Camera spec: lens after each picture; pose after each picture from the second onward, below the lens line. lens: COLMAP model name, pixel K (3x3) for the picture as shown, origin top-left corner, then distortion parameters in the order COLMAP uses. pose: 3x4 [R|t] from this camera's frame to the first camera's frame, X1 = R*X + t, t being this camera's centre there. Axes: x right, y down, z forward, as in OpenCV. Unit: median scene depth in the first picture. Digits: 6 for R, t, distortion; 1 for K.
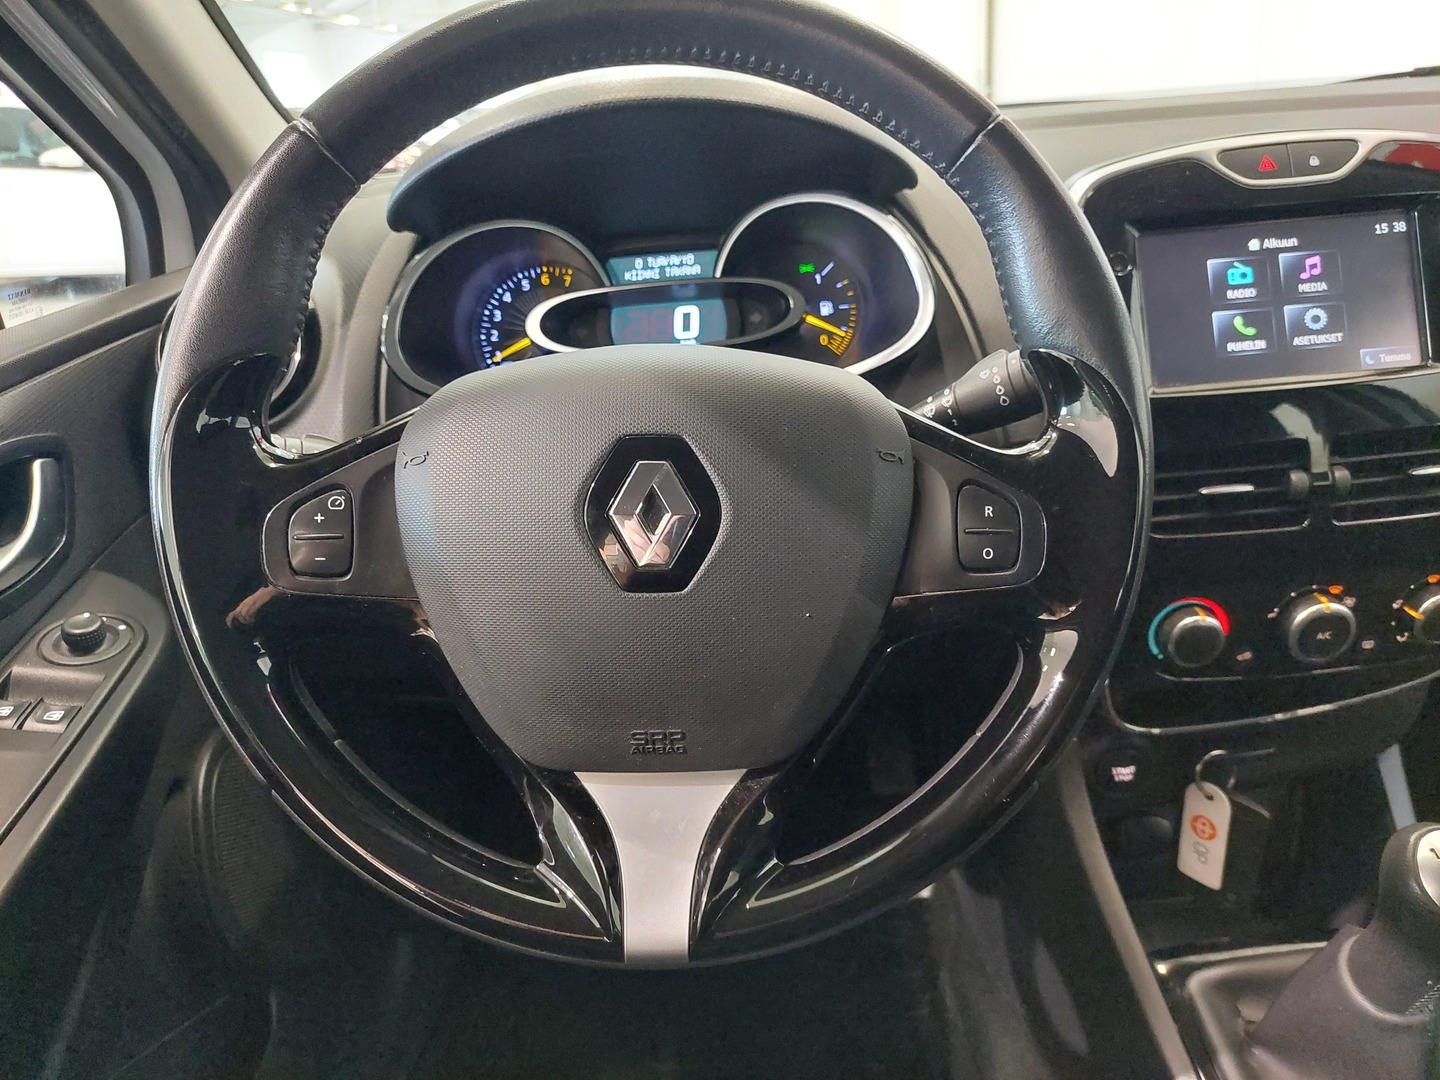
lens RADIAL K [[1044.9, 0, 744.5], [0, 1044.9, 550.0], [0, 0, 1]] dist [0.049718, -0.063055]
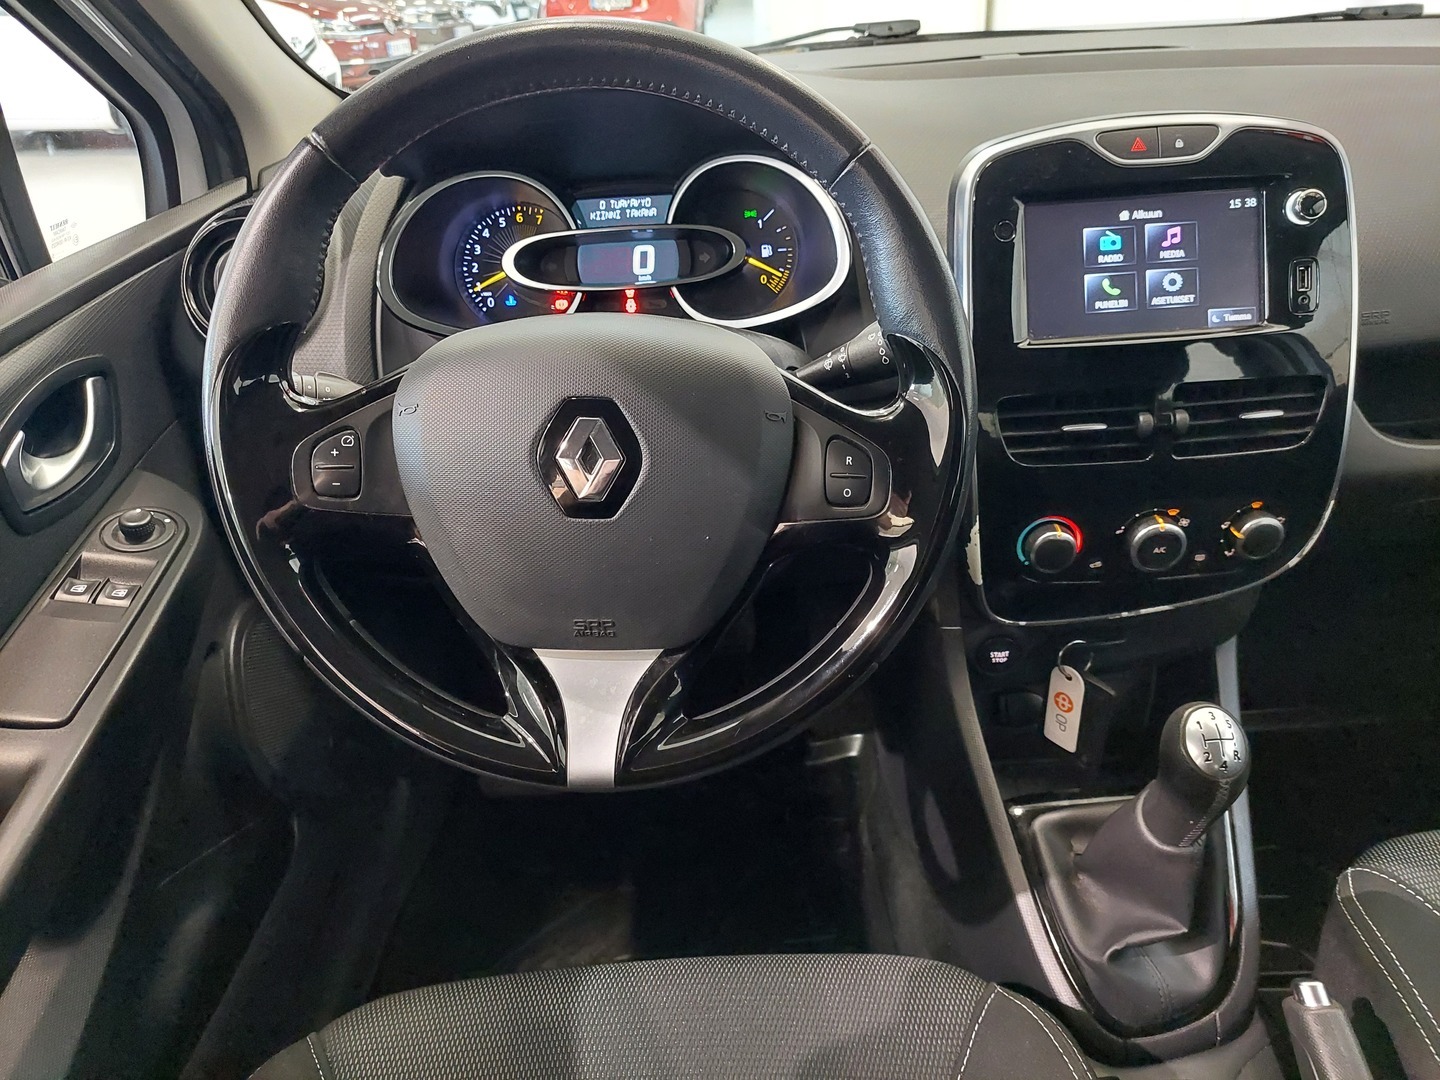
lens RADIAL K [[1043.1, 0, 735.2], [0, 1043.1, 546.3], [0, 0, 1]] dist [0.061548, -0.059481]
pose [[0.999711, 0.024019, -0.000489, 0.062585], [-0.023798, 0.992907, 0.116490, -0.052184], [0.003284, -0.116444, 0.993192, -0.201408]]
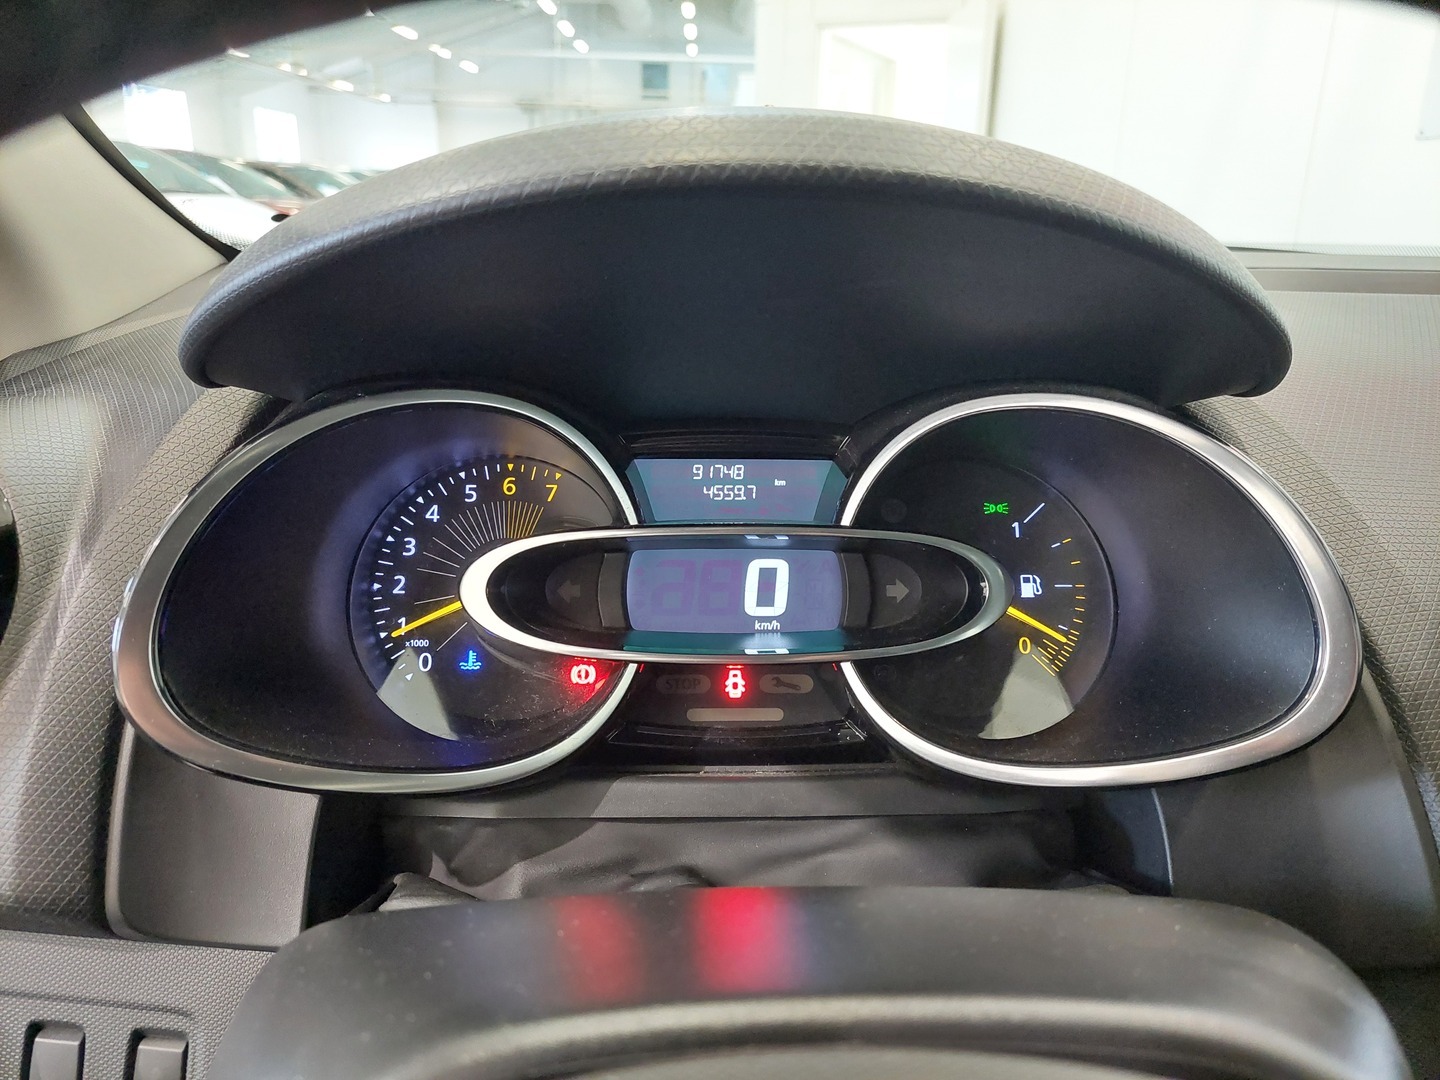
lens RADIAL K [[1044.9, 0, 744.5], [0, 1044.9, 550.0], [0, 0, 1]] dist [0.049718, -0.063055]
pose [[0.995541, 0.084222, 0.042470, -0.109700], [-0.080261, 0.992913, -0.087652, -0.227521], [-0.049552, 0.083852, 0.995245, 0.565434]]
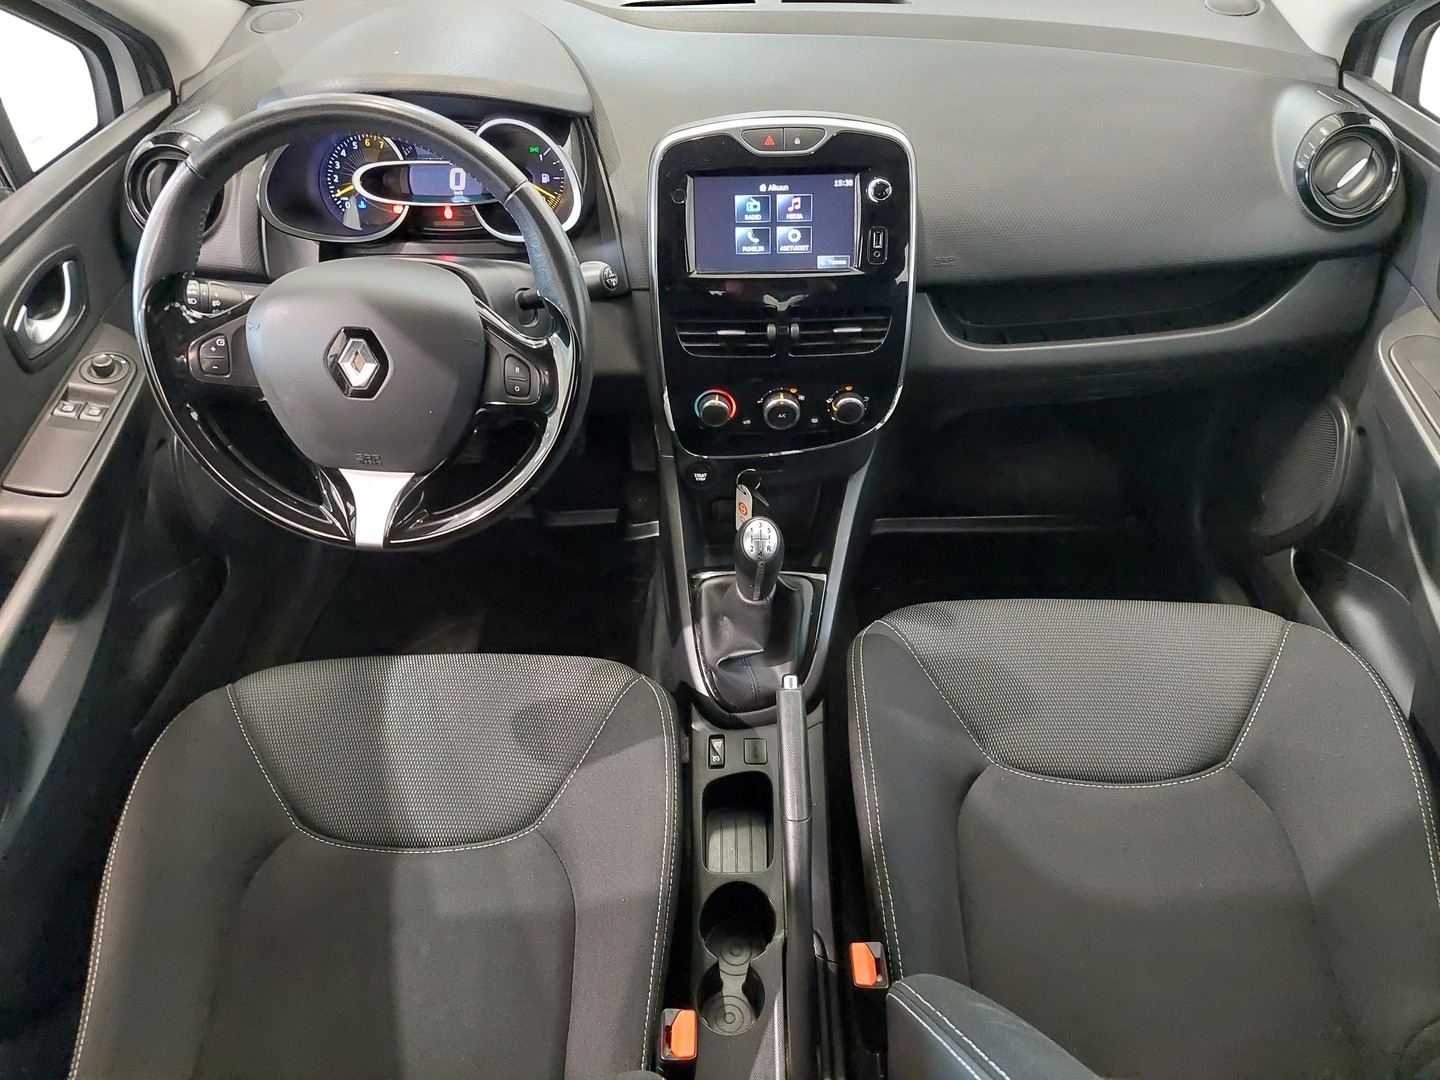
lens RADIAL K [[1062.8, 0, 711.8], [0, 1062.8, 520.5], [0, 0, 1]] dist [0.083838, -0.067323]
pose [[0.996915, 0.077532, -0.012254, 0.463214], [-0.070101, 0.949641, 0.305396, -0.301620], [0.035315, -0.303595, 0.952146, -0.821197]]
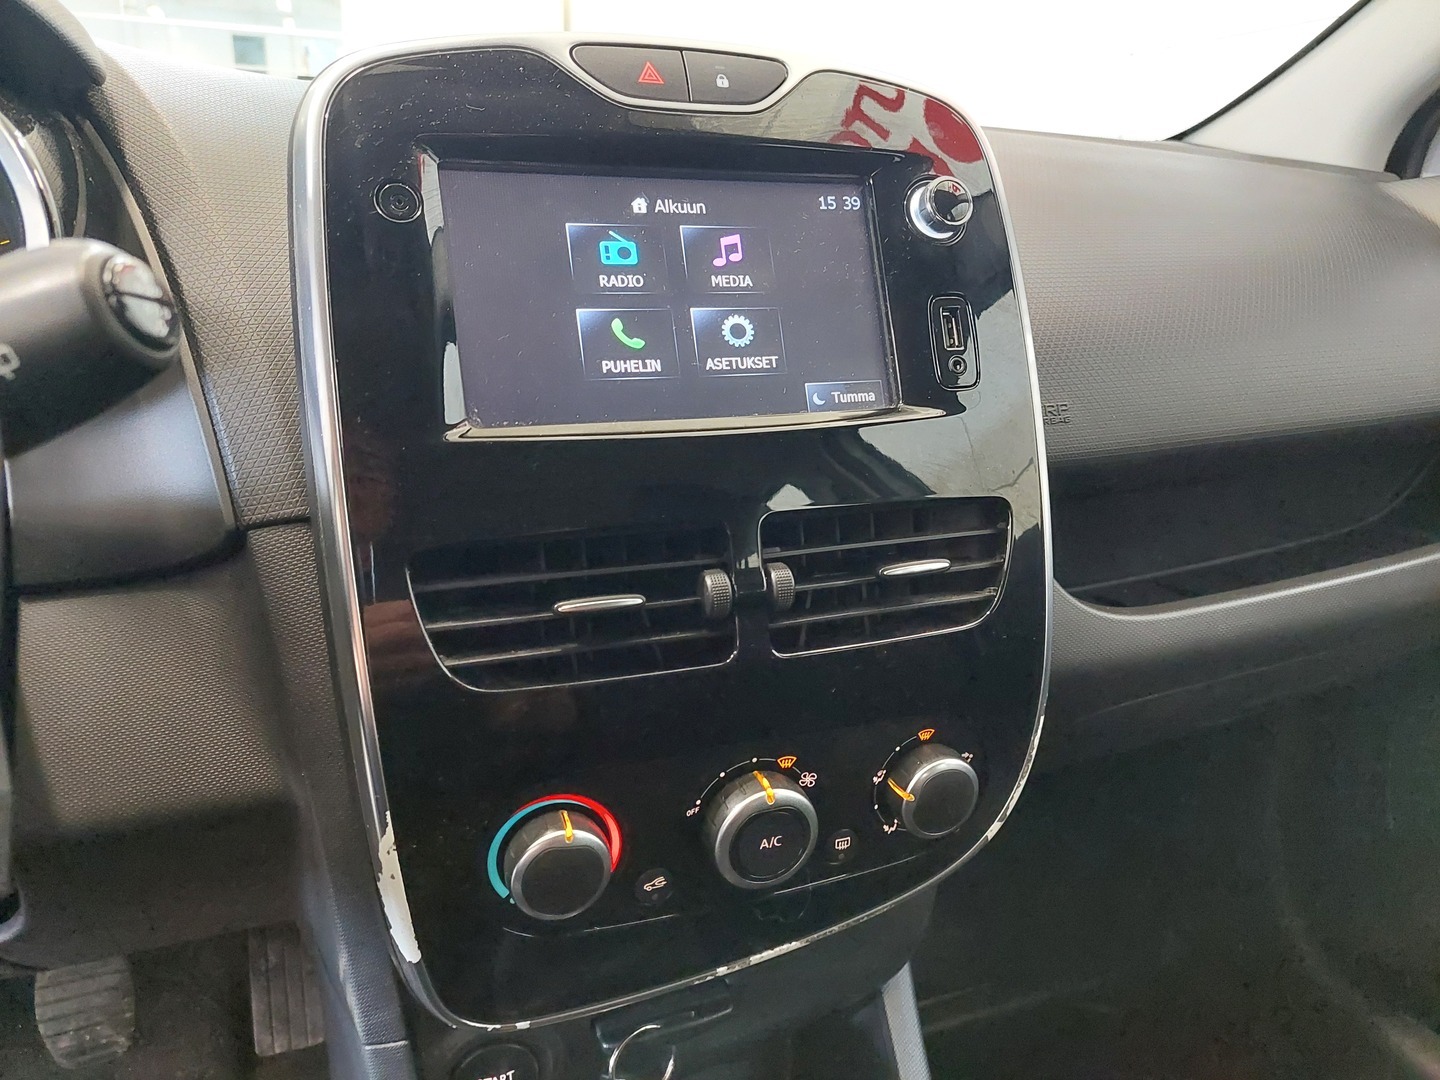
lens RADIAL K [[1043.1, 0, 735.2], [0, 1043.1, 546.3], [0, 0, 1]] dist [0.061548, -0.059481]
pose [[0.943200, -0.002530, 0.332216, 0.331453], [0.035163, 0.995115, -0.092253, -0.033017], [-0.330359, 0.098695, 0.938681, 0.425392]]
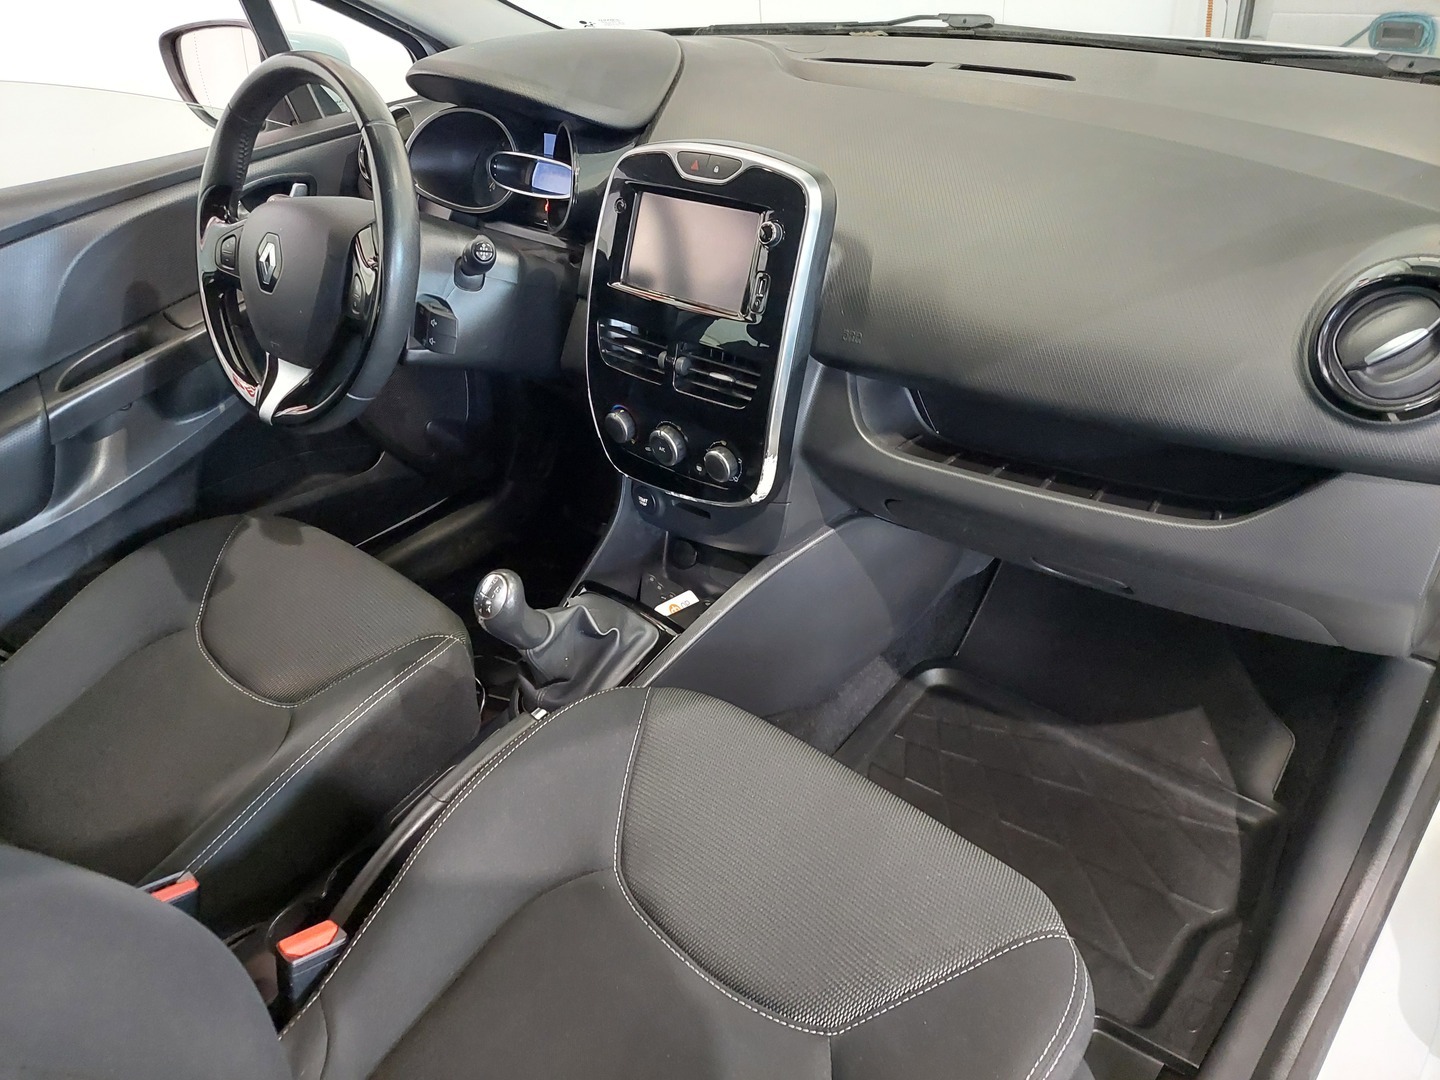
lens RADIAL K [[1043.1, 0, 735.2], [0, 1043.1, 546.3], [0, 0, 1]] dist [0.061548, -0.059481]
pose [[0.731755, 0.401874, -0.550482, 1.654966], [-0.261479, 0.911399, 0.317775, -0.355592], [0.629415, -0.088594, 0.772003, -0.275926]]
